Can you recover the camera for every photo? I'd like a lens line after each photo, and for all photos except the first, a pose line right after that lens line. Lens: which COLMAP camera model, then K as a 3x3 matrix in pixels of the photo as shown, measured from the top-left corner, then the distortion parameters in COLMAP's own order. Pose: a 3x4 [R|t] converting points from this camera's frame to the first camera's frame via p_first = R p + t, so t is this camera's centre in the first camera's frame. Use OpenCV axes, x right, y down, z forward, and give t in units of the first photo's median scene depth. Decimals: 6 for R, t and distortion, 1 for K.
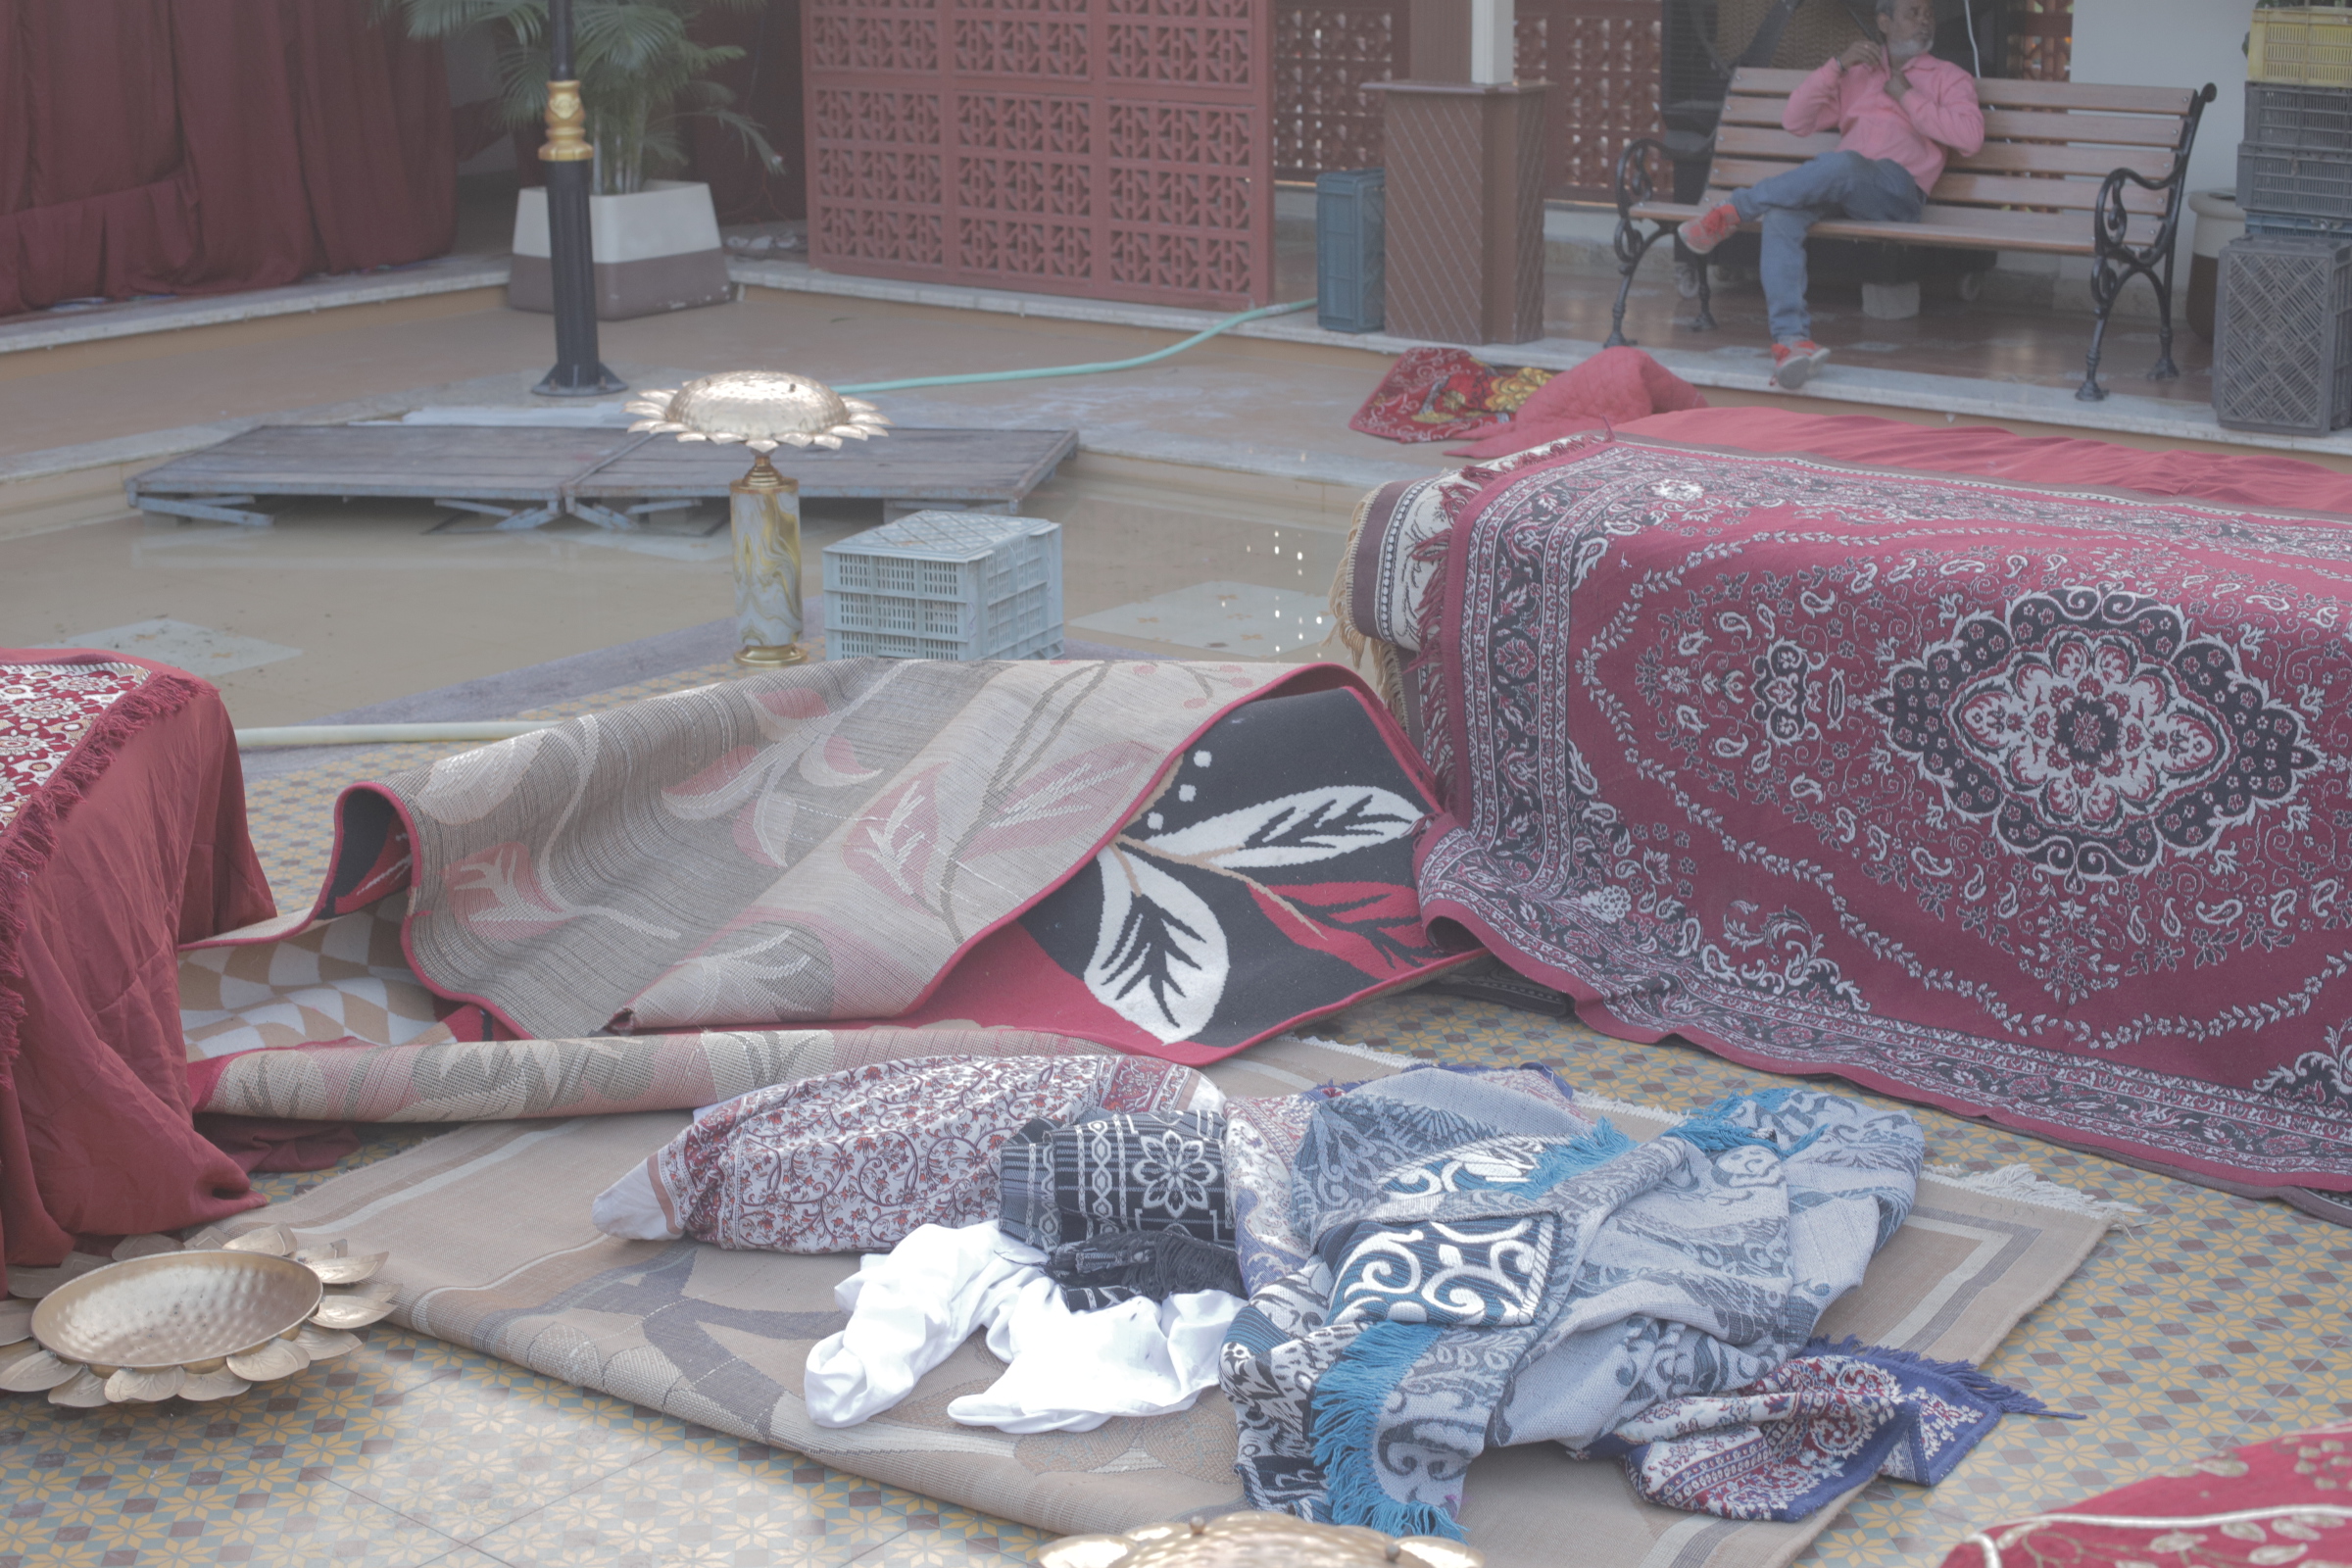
lens RADIAL K [[3412.8, 0, 1176.0], [0, 3412.8, 784.0], [0, 0, 1]] dist [-0.131993, 0.078988]
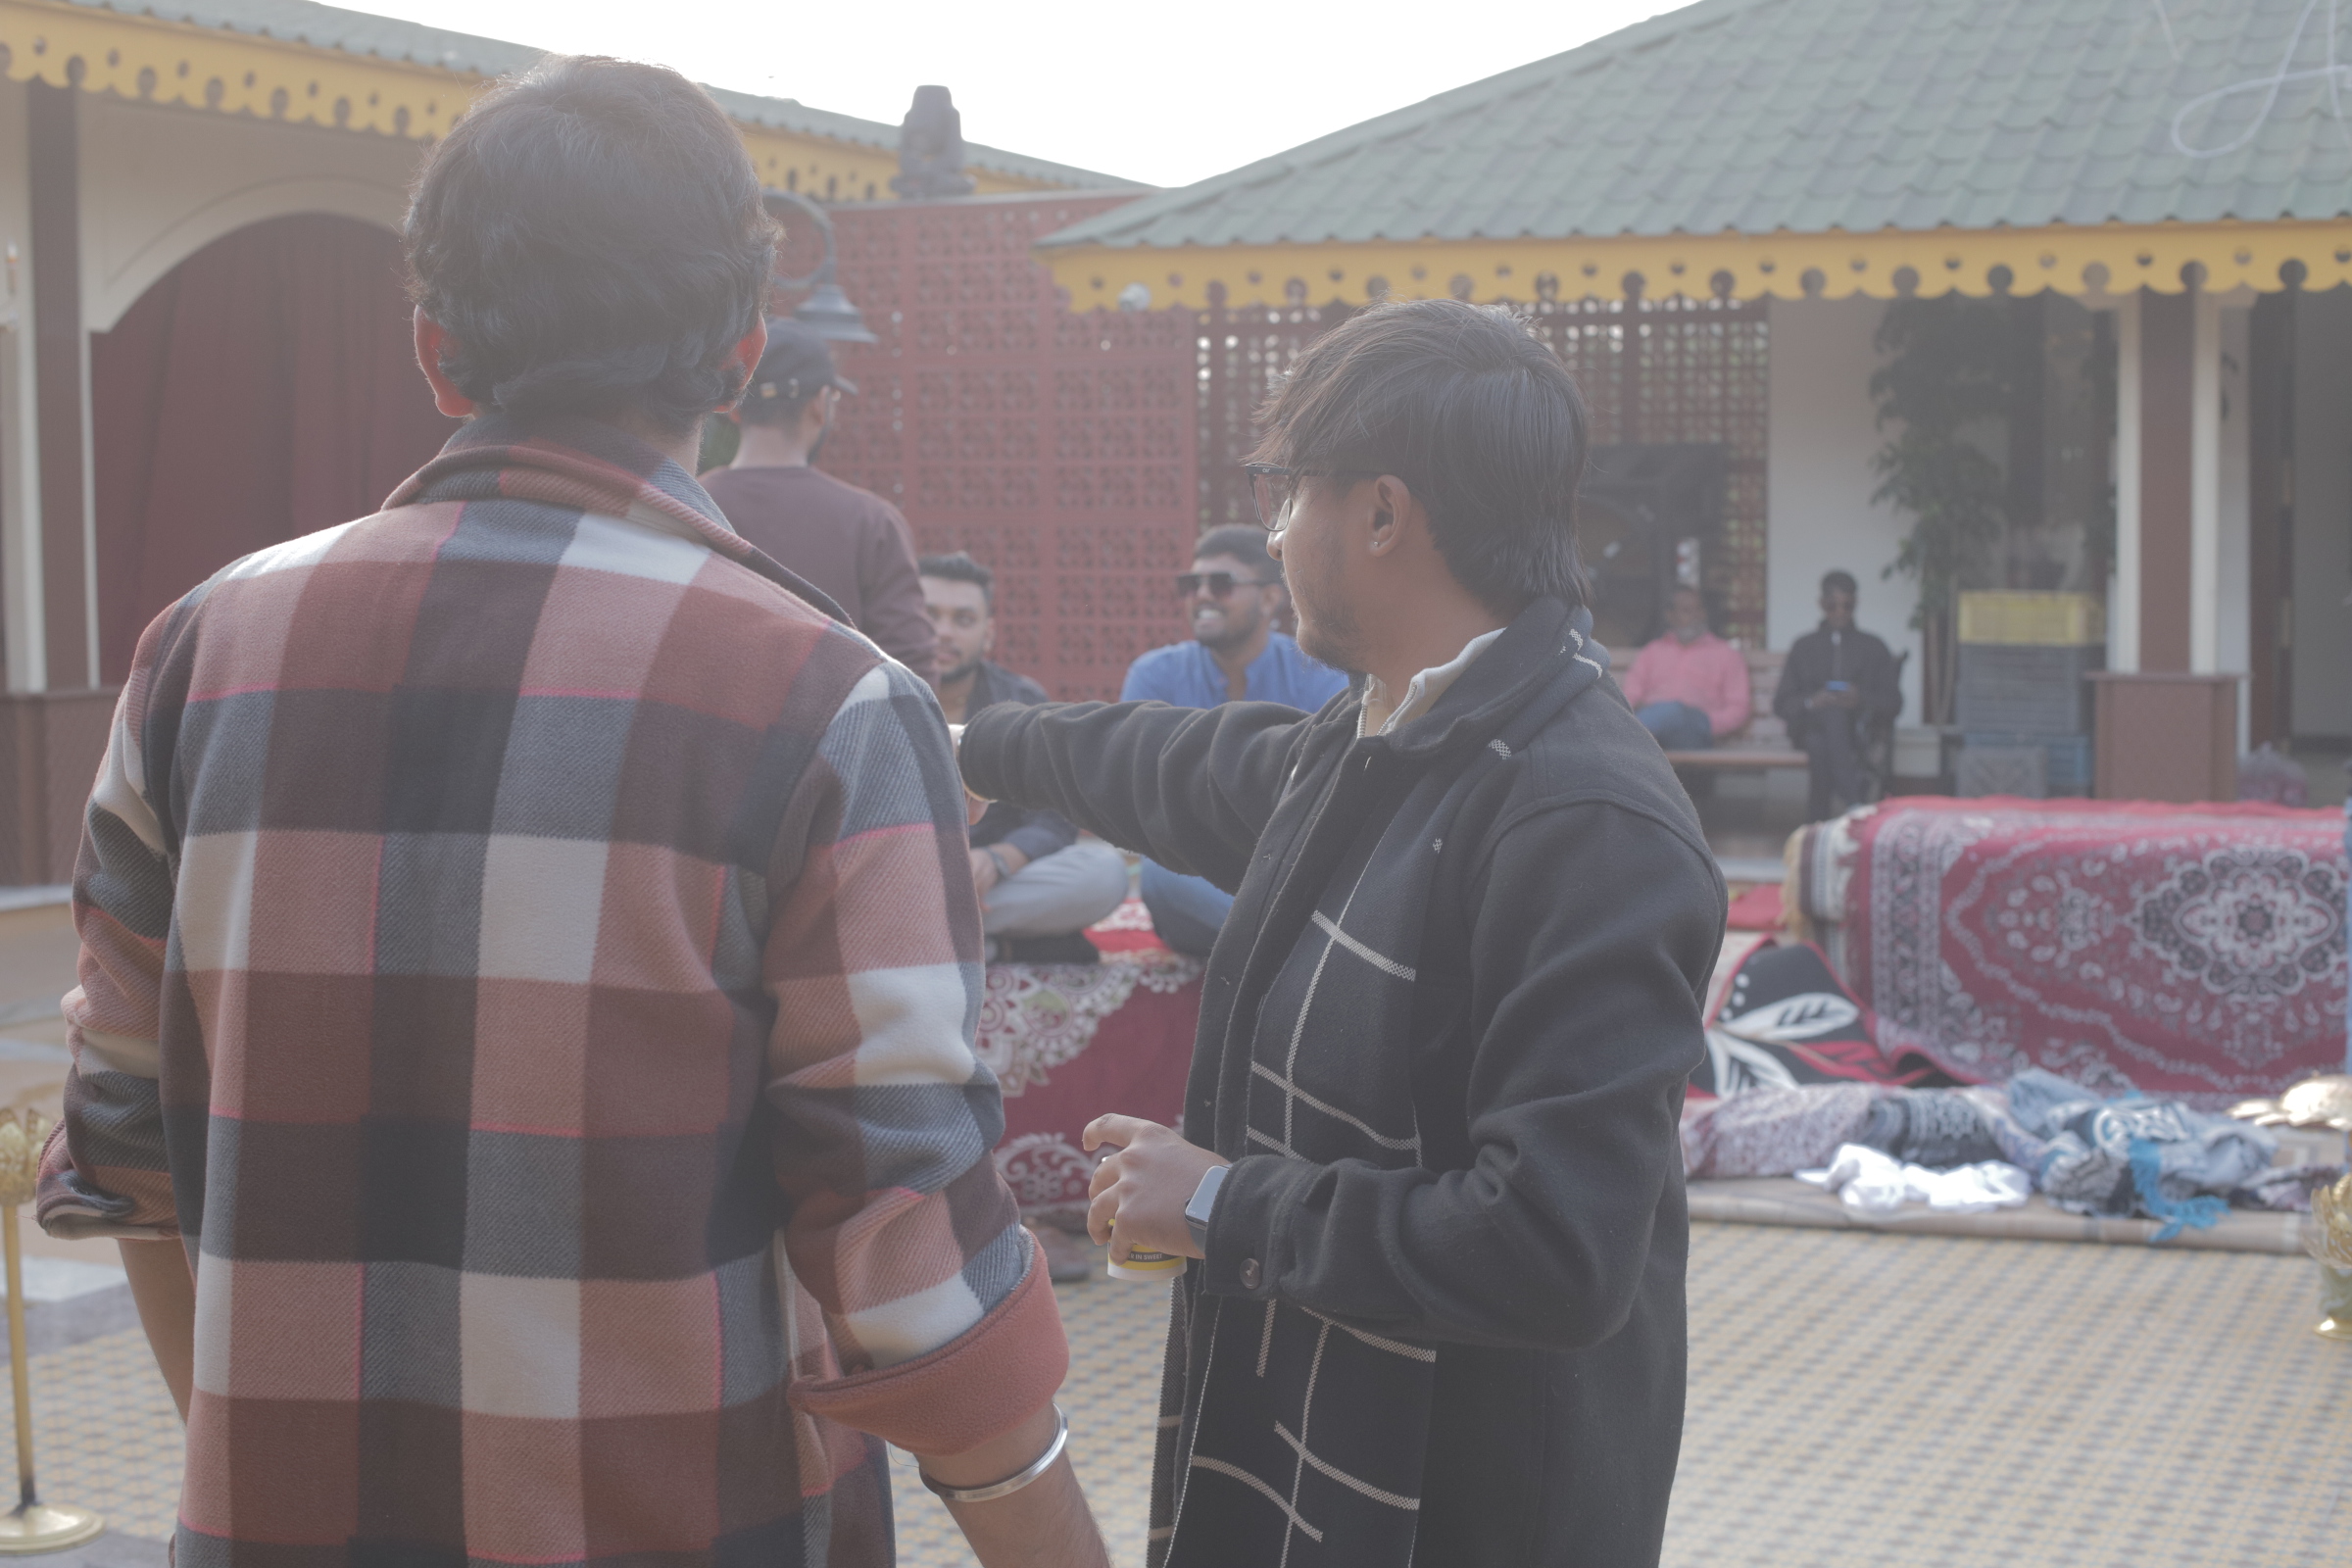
lens RADIAL K [[3412.8, 0, 1176.0], [0, 3412.8, 784.0], [0, 0, 1]] dist [-0.131993, 0.078988]
pose [[0.972919, -0.015621, 0.230620, -0.692461], [0.059764, 0.980789, -0.185692, 0.205169], [-0.223289, 0.194446, 0.955161, -0.631889]]
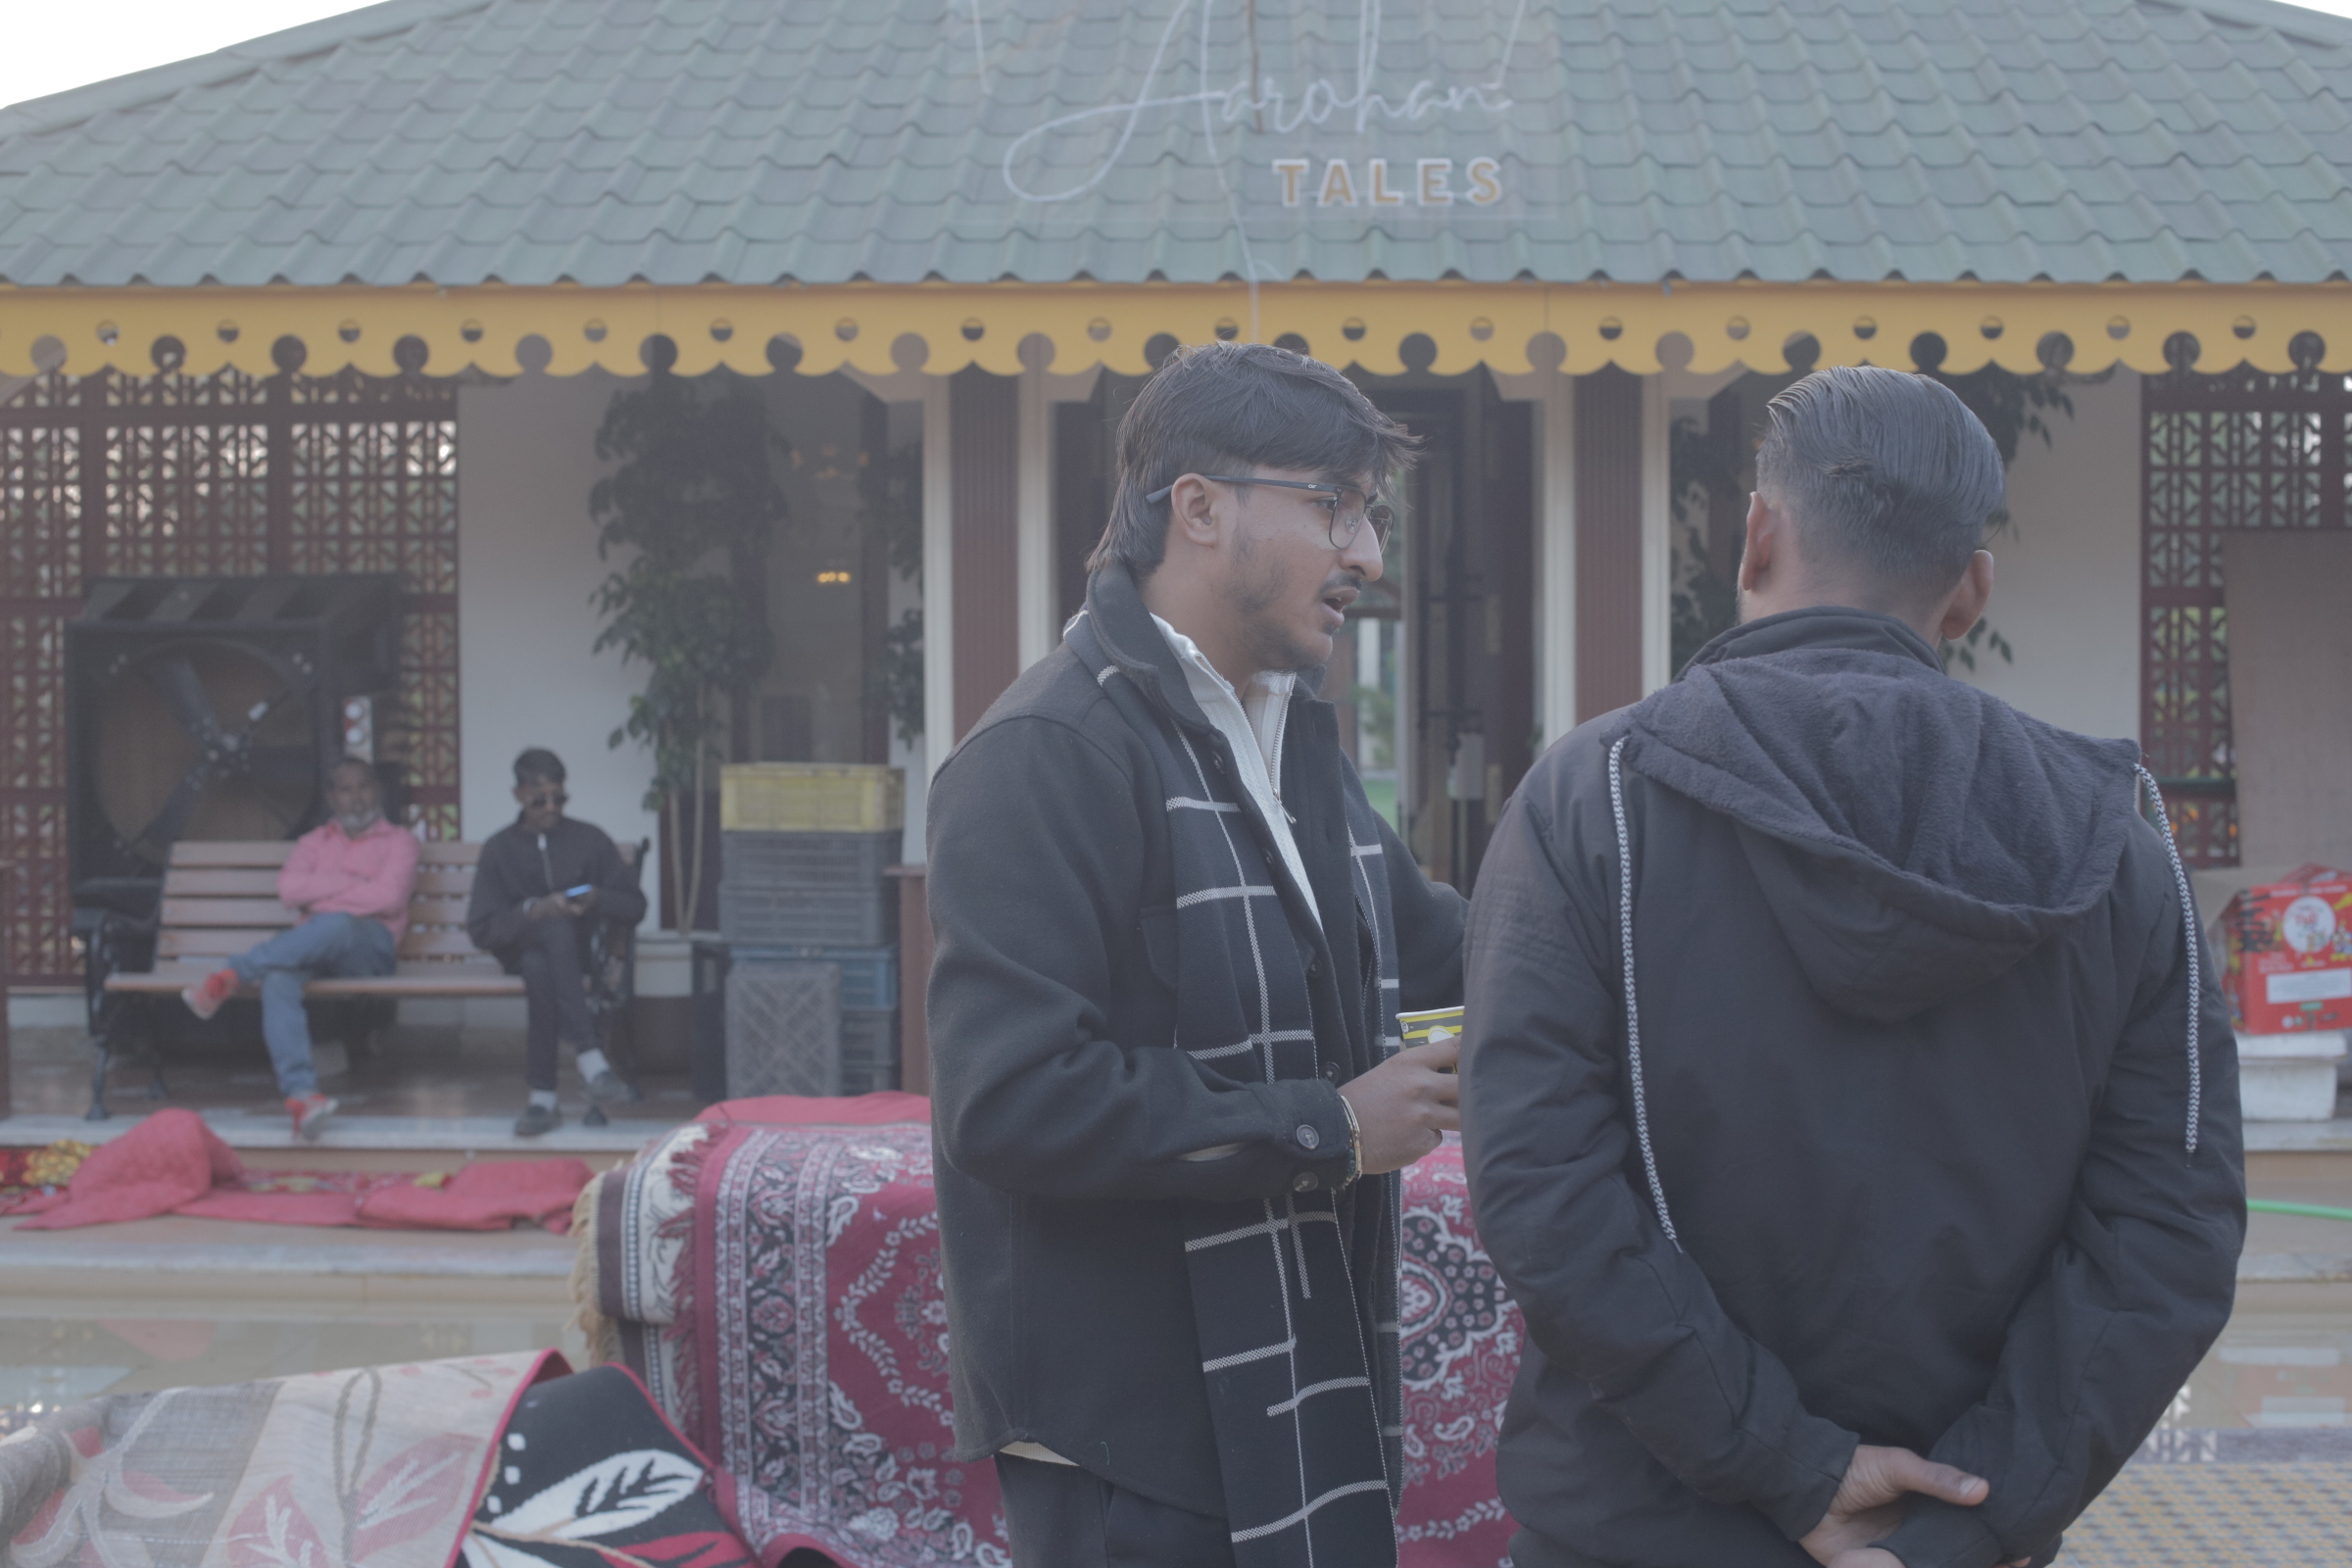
lens RADIAL K [[3412.8, 0, 1176.0], [0, 3412.8, 784.0], [0, 0, 1]] dist [-0.131993, 0.078988]
pose [[0.808127, -0.015916, 0.588793, -0.450973], [0.153671, 0.970711, -0.184677, 0.019993], [-0.568608, 0.239723, 0.786904, 0.016167]]
